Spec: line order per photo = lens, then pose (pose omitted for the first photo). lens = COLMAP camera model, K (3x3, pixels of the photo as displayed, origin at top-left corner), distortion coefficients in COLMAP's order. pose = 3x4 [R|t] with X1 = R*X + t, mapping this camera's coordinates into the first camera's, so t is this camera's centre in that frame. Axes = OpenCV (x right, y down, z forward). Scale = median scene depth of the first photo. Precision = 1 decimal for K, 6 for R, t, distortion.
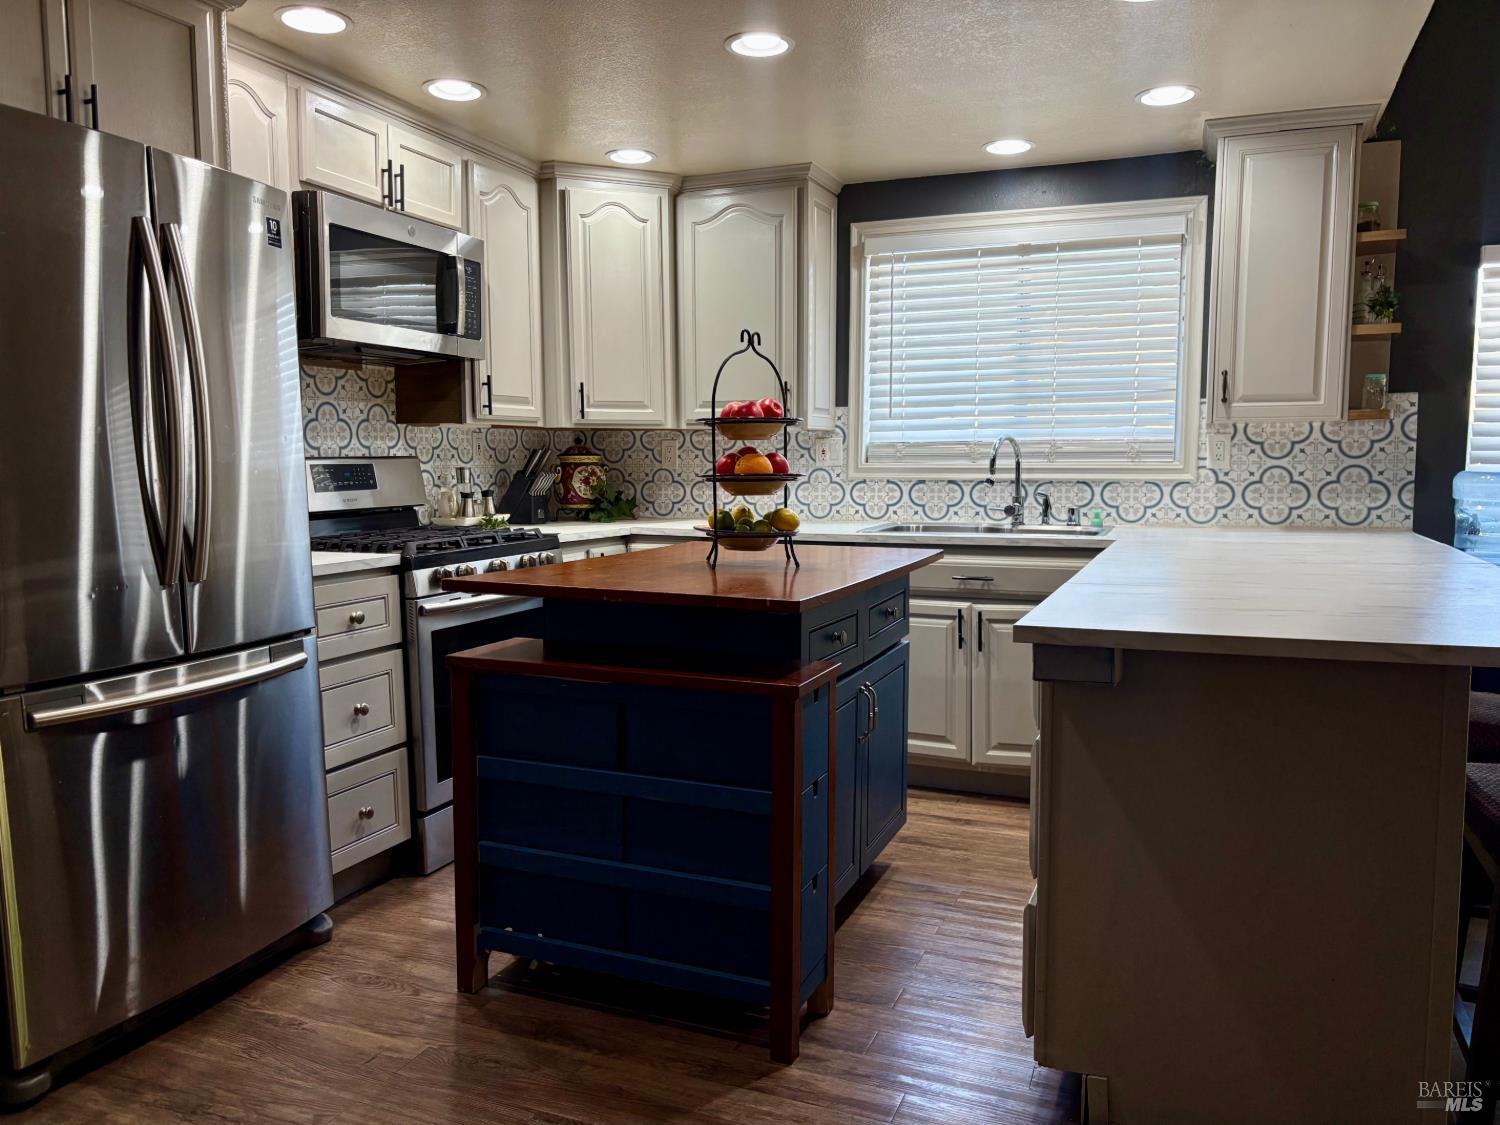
lens RADIAL K [[1113.1, 0, 750.5], [0, 1113.1, 588.2], [0, 0, 1]] dist [0.000038, -0.000829]
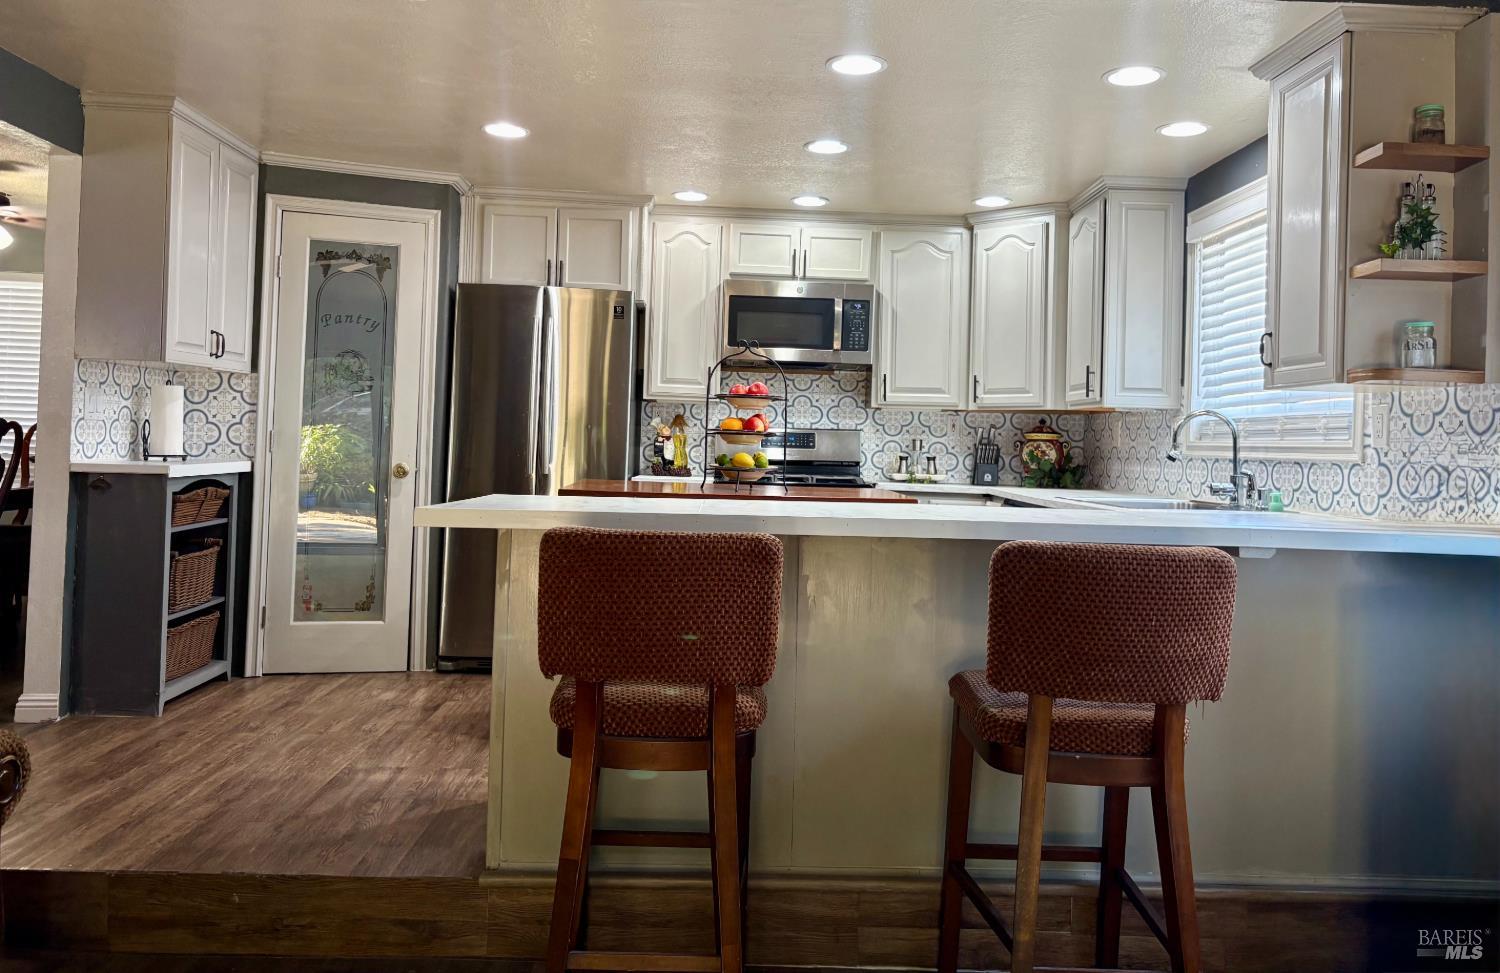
lens RADIAL K [[1139.8, 0, 748.0], [0, 1139.8, 417.6], [0, 0, 1]] dist [0.053960, -0.055406]
pose [[0.401016, -0.008327, -0.916033, 1.001959], [-0.135429, 0.988432, -0.068273, -0.010636], [0.906005, 0.151436, 0.395250, 0.255860]]
